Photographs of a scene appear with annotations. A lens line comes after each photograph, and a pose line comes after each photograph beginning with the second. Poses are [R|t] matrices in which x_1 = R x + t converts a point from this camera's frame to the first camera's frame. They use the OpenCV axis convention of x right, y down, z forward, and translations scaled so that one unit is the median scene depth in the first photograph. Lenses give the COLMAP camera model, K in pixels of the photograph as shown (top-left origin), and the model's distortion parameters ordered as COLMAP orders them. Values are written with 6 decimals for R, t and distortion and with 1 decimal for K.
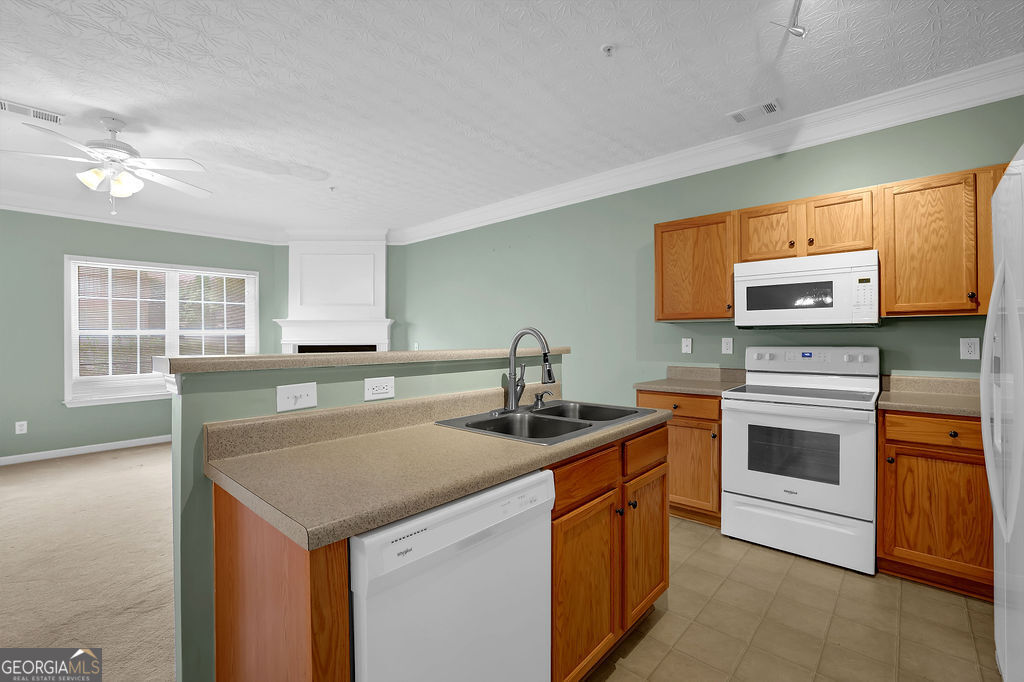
lens RADIAL K [[439.5, 0, 514.3], [0, 439.5, 335.4], [0, 0, 1]] dist [-0.050941, 0.017697]
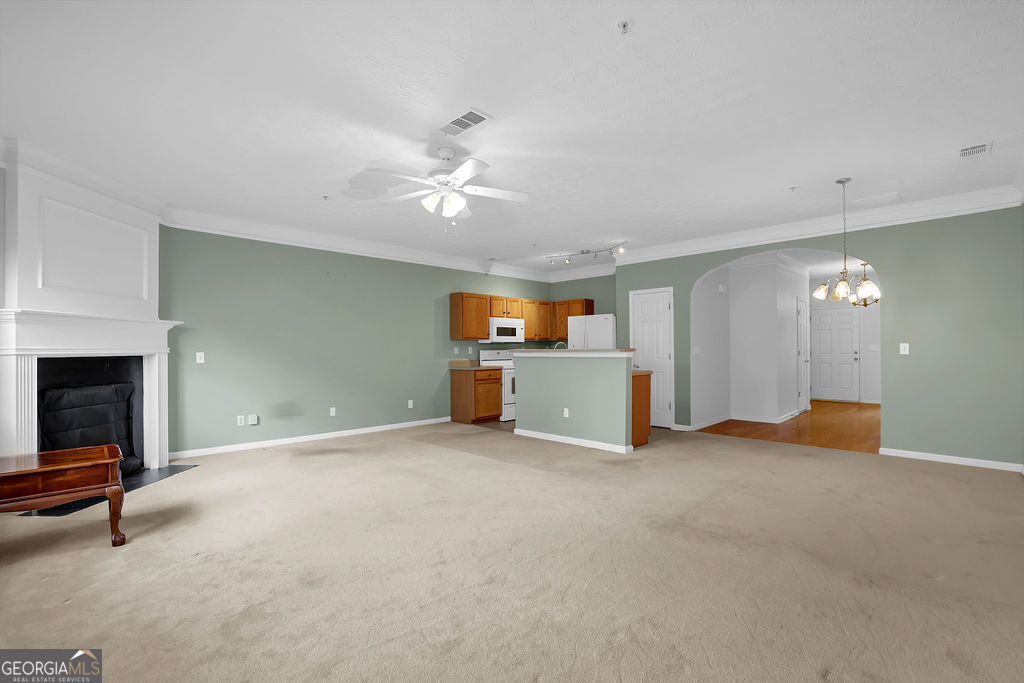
lens RADIAL K [[455.5, 0, 512.0], [0, 455.5, 341.5], [0, 0, 1]] dist [-0.026962, 0.000625]
pose [[0.049187, 0.019854, 0.998592, -2.193187], [0.001025, 0.999801, -0.019928, 0.029932], [-0.998789, 0.002004, 0.049156, 0.780888]]
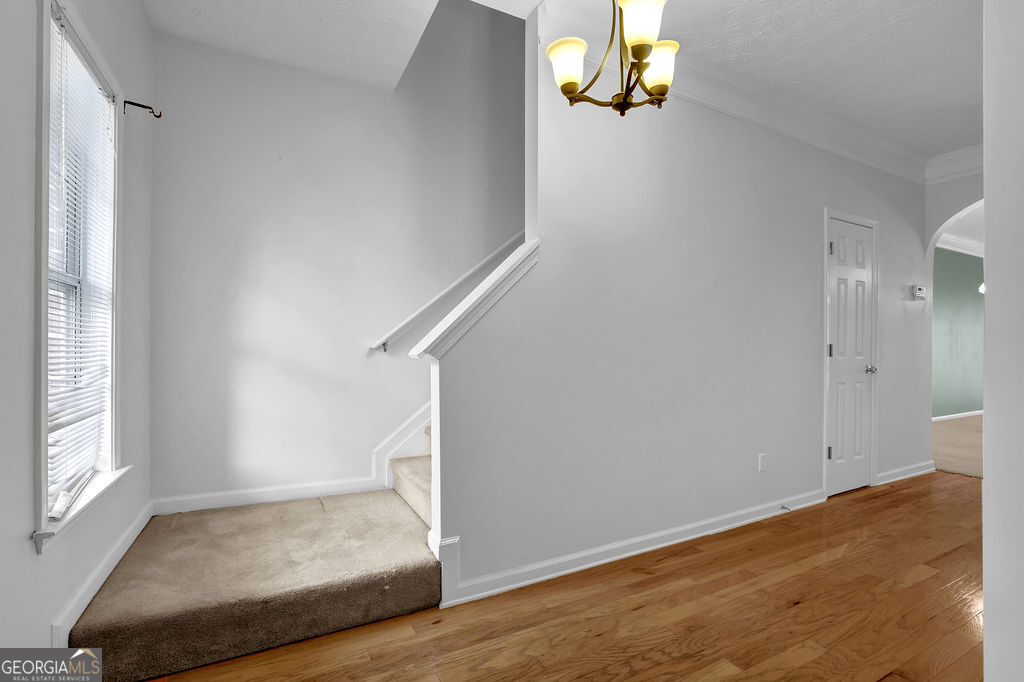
lens RADIAL K [[455.5, 0, 512.0], [0, 455.5, 341.0], [0, 0, 1]] dist [-0.026962, 0.000625]
pose [[-0.354772, -0.004819, -0.934940, 1.409833], [-0.008759, 0.999960, -0.001830, 0.046214], [0.934912, 0.007540, -0.354800, -1.317271]]
